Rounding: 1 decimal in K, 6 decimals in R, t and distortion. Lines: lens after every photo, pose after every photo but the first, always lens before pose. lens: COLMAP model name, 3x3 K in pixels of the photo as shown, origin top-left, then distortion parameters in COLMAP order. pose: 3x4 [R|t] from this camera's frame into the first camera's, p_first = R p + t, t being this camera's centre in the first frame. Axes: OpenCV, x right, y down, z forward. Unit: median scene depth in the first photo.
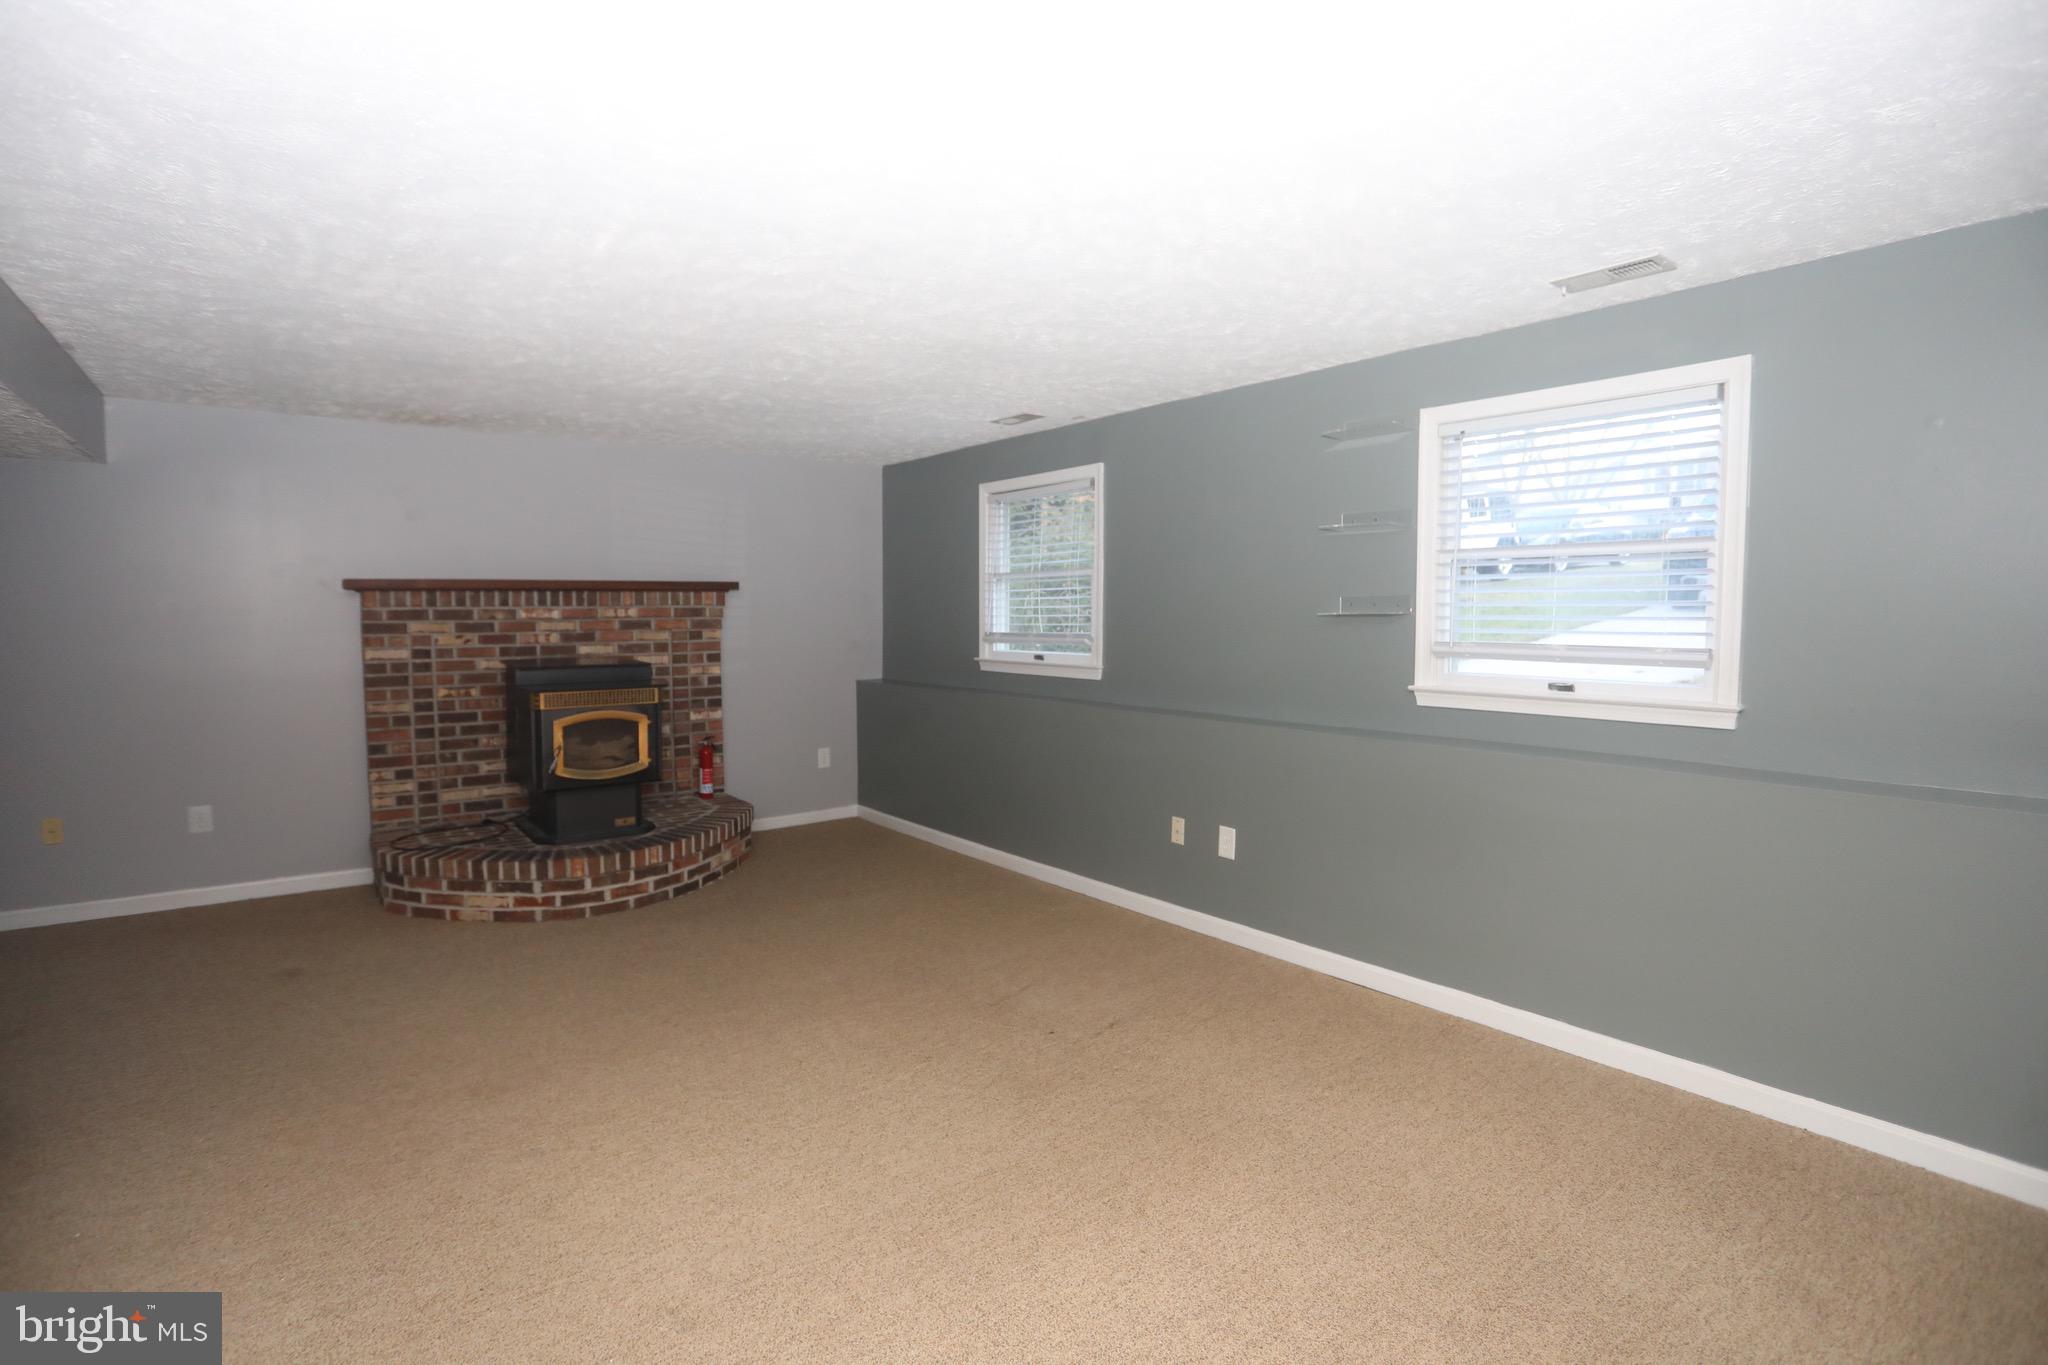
lens RADIAL K [[992.9, 0, 1014.0], [0, 992.9, 671.8], [0, 0, 1]] dist [-0.060659, 0.020015]
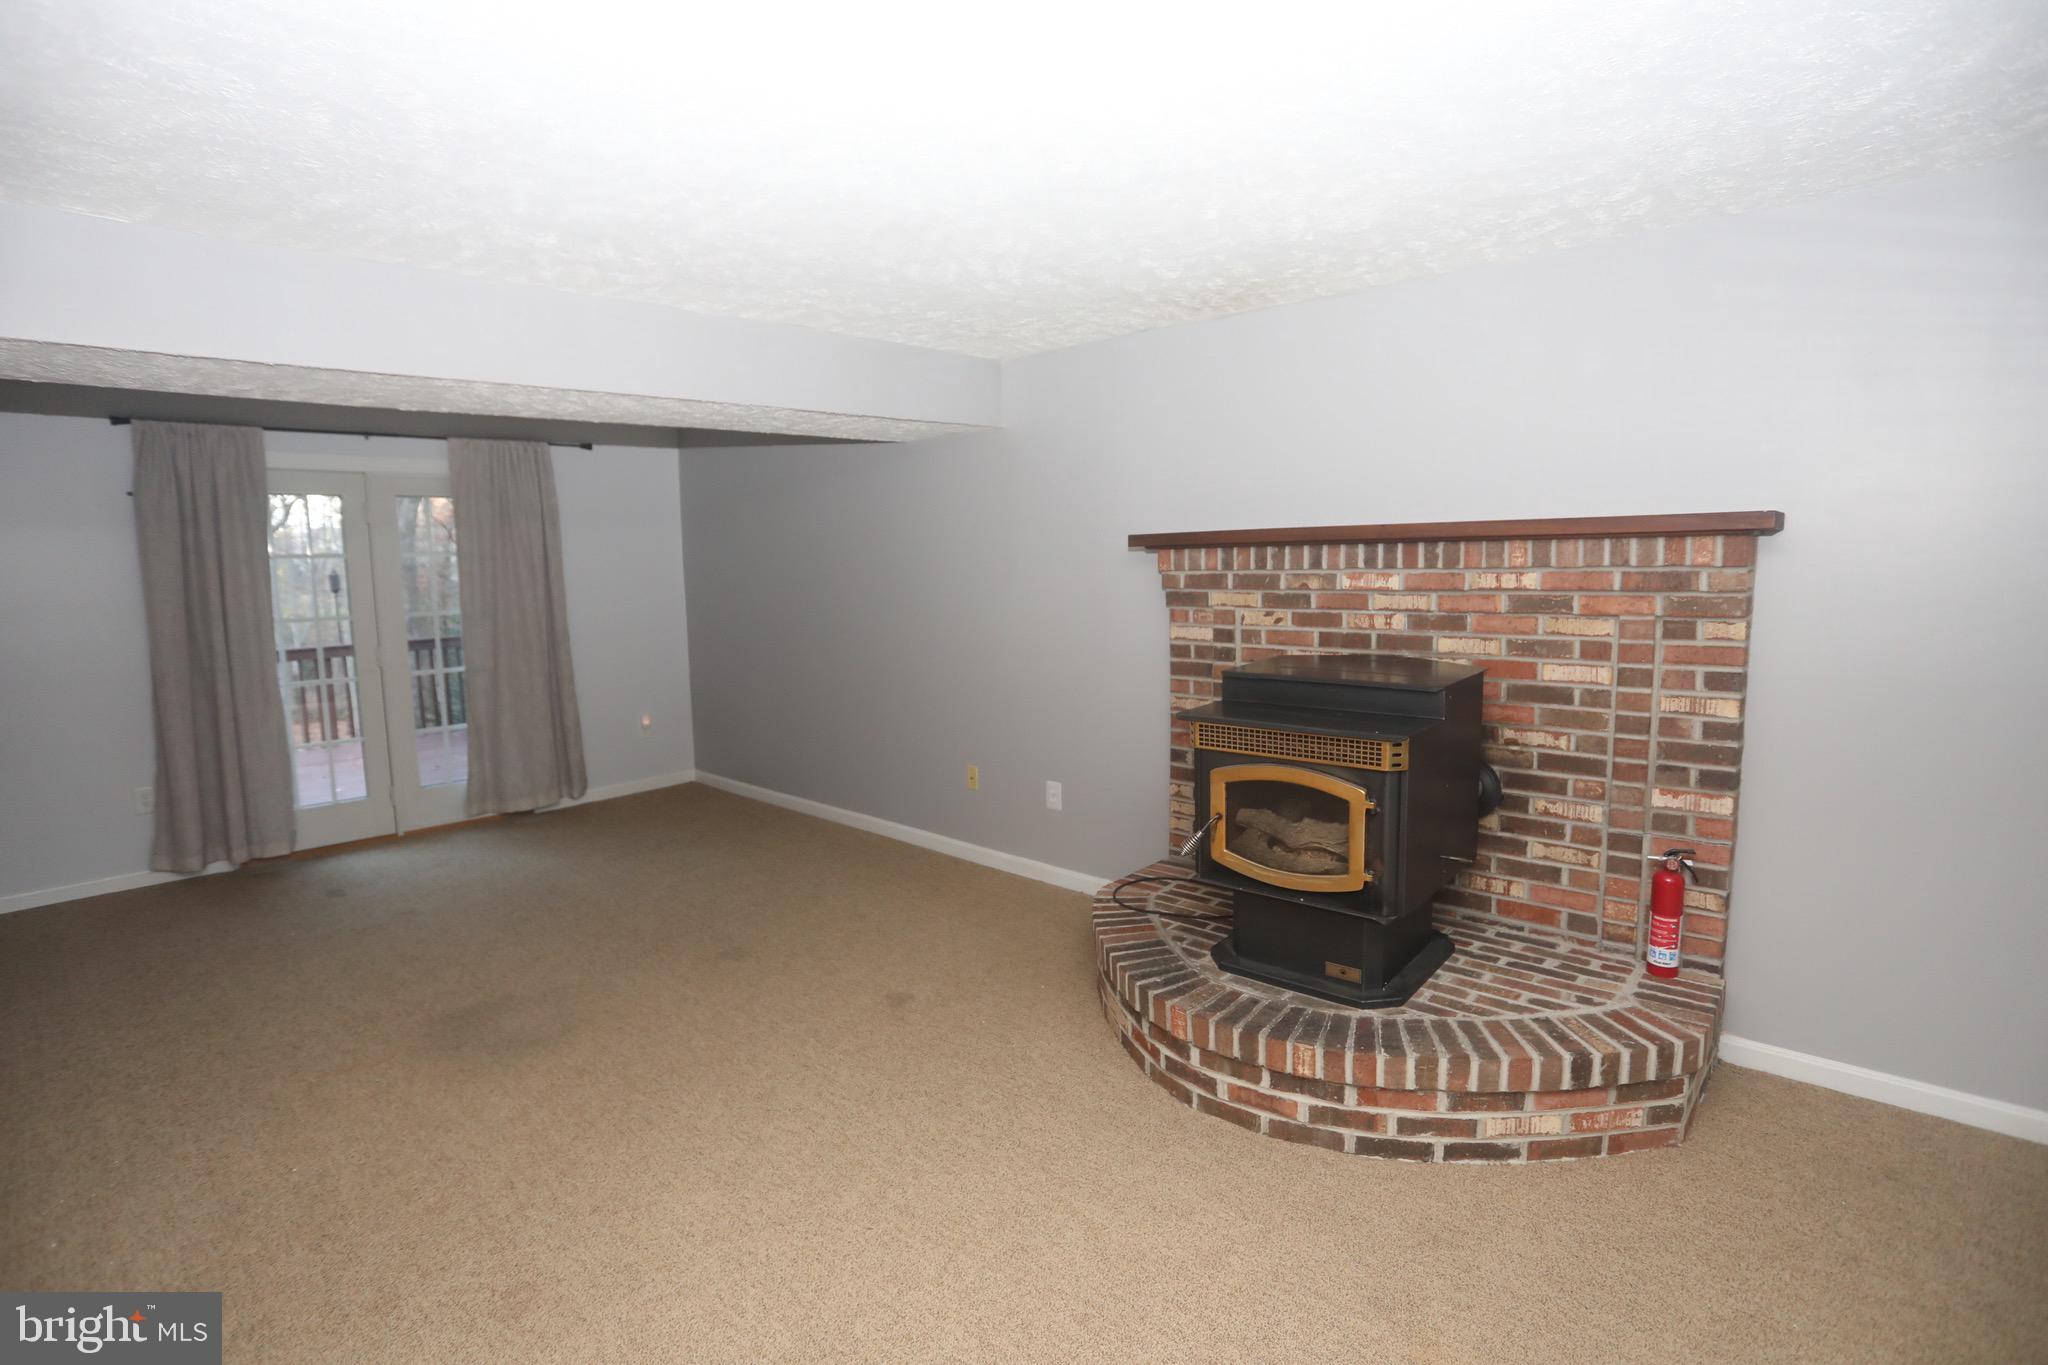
lens RADIAL K [[992.9, 0, 1025.6], [0, 992.9, 676.1], [0, 0, 1]] dist [-0.060659, 0.020015]
pose [[0.191289, 0.110448, -0.975300, 0.076114], [-0.046316, 0.993558, 0.103432, -0.053364], [0.980440, 0.025386, 0.195173, 0.661756]]
